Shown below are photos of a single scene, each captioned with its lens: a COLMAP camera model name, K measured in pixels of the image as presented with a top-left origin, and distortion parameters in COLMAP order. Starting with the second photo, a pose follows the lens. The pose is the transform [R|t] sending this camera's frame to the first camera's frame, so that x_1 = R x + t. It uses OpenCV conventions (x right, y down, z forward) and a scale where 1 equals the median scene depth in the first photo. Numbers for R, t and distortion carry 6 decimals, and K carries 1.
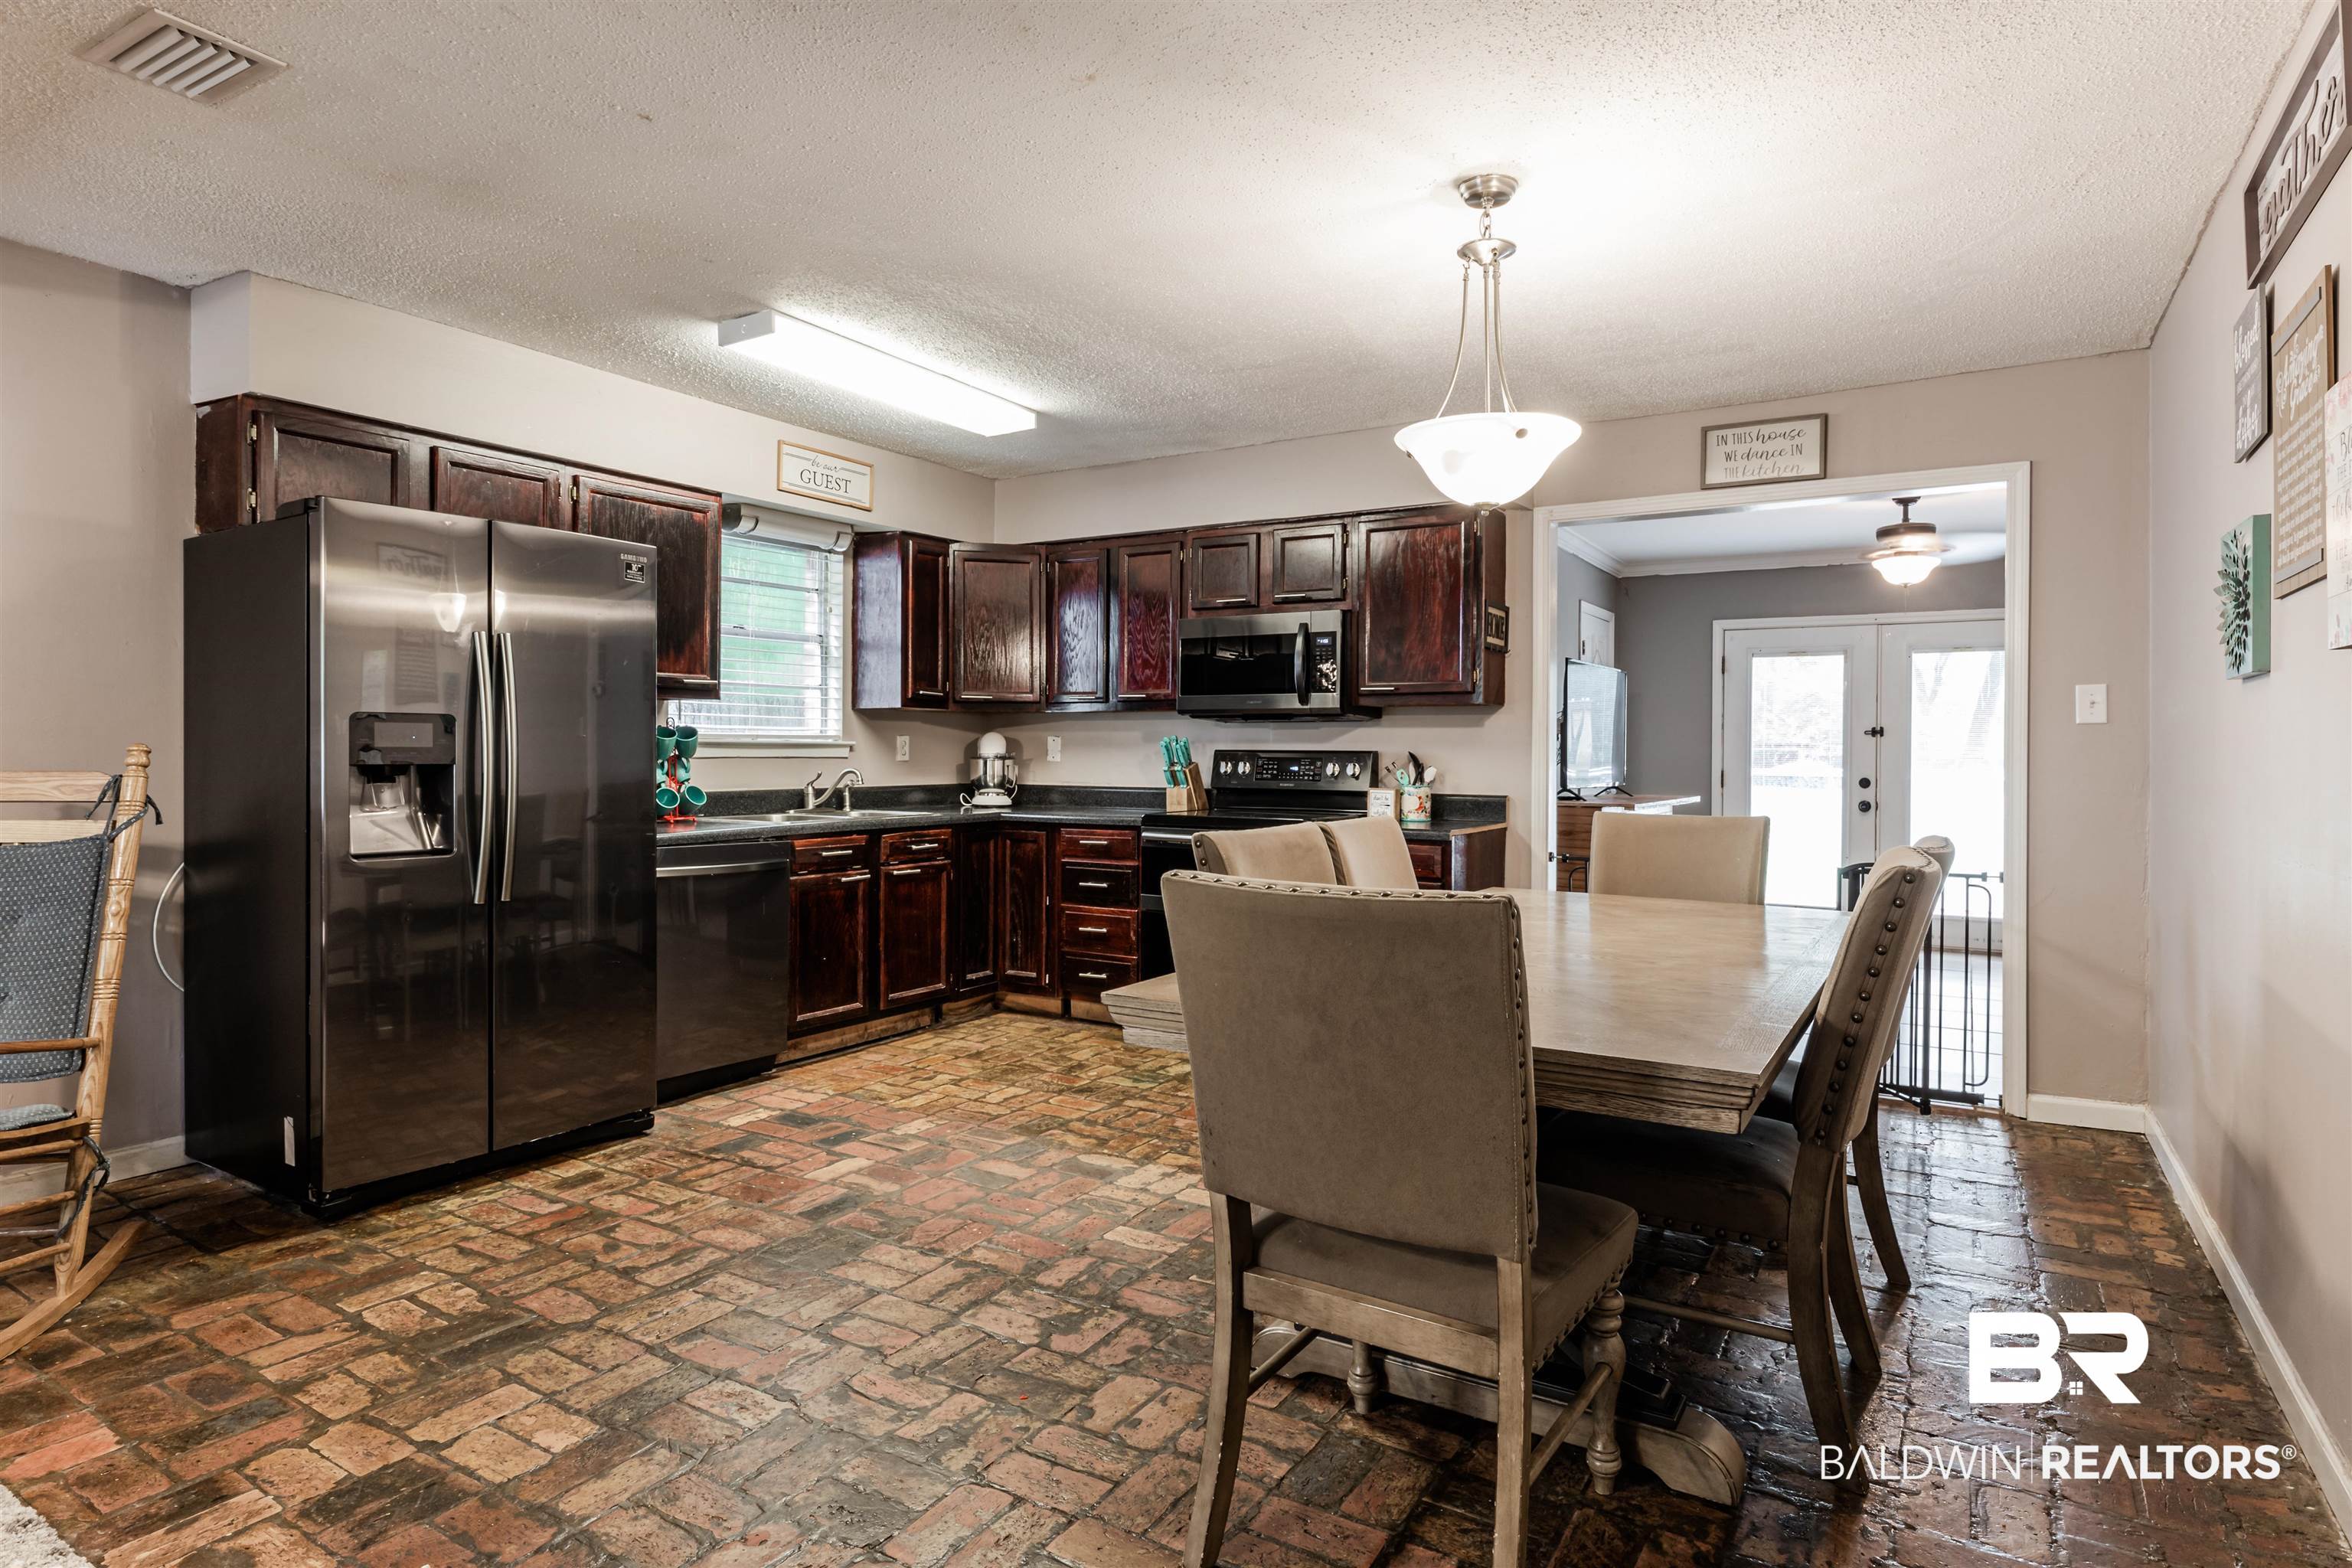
lens RADIAL K [[1261.8, 0, 1193.3], [0, 1261.8, 756.7], [0, 0, 1]] dist [-0.000294, -0.000150]
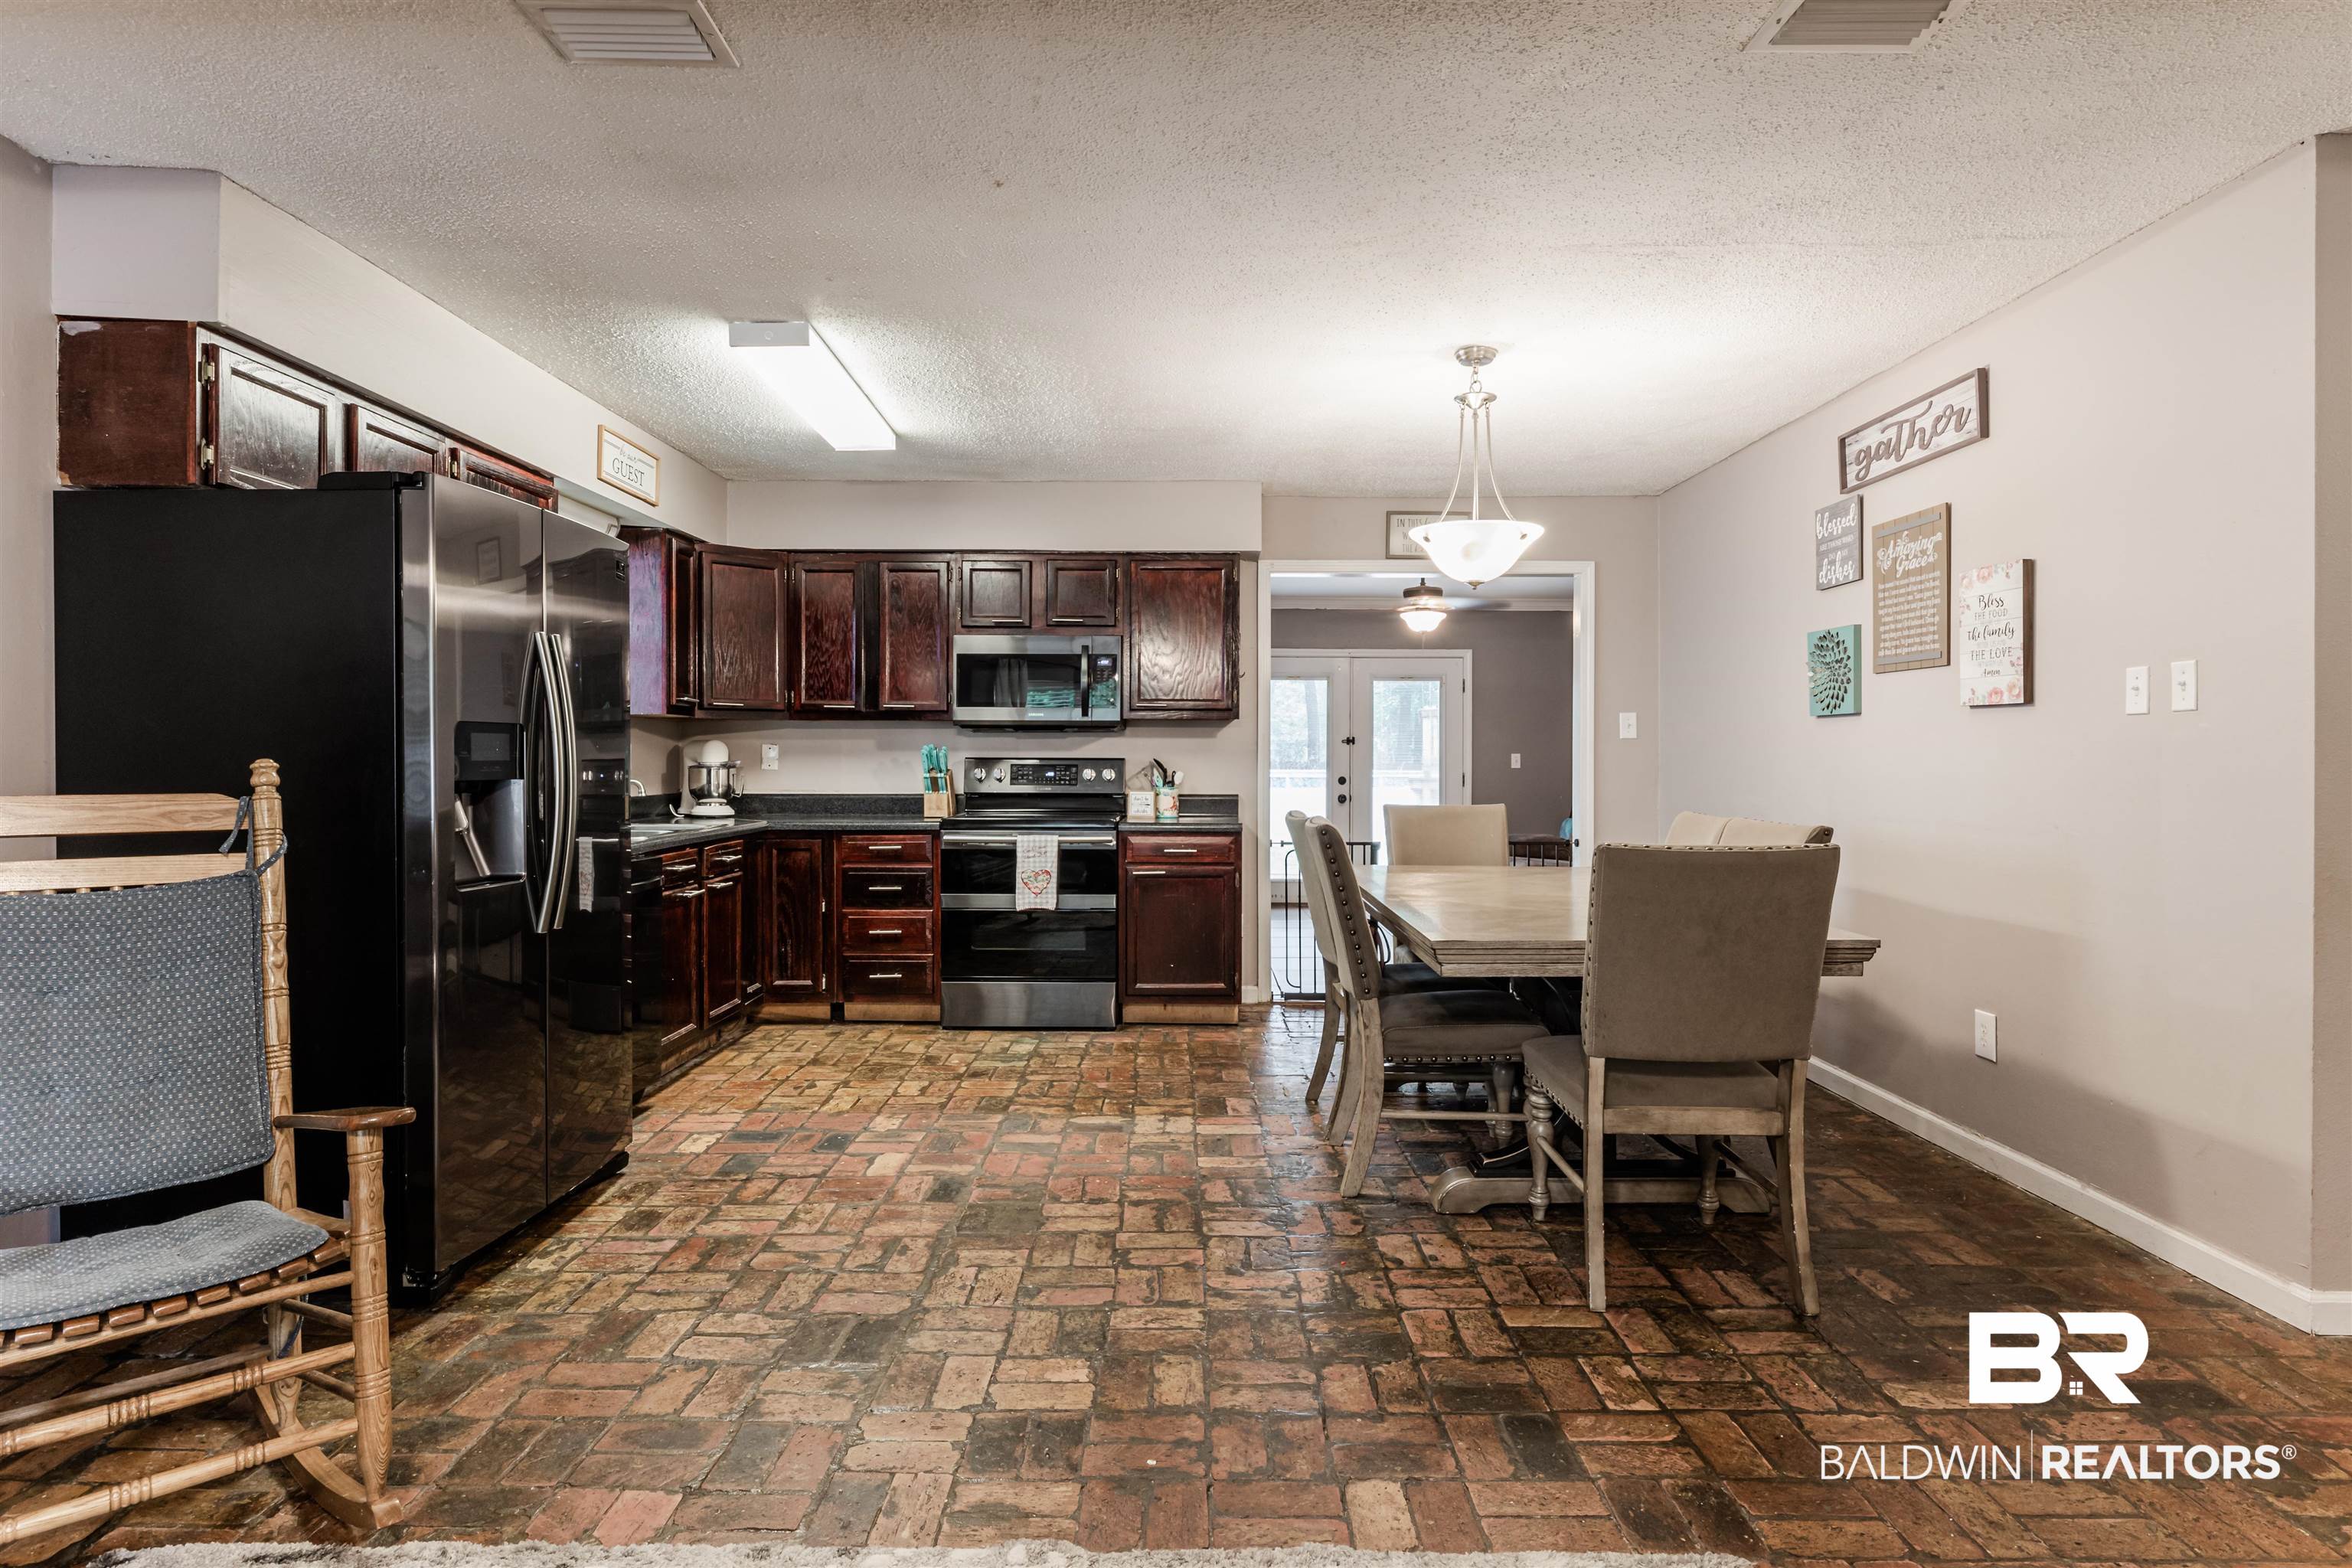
lens RADIAL K [[1254.2, 0, 1173.9], [0, 1254.2, 762.9], [0, 0, 1]] dist [-0.000952, -0.000216]
pose [[0.855518, -0.006448, 0.517732, -0.445849], [0.005176, 0.999979, 0.003902, -0.004863], [-0.517747, -0.000659, 0.855534, -0.004212]]
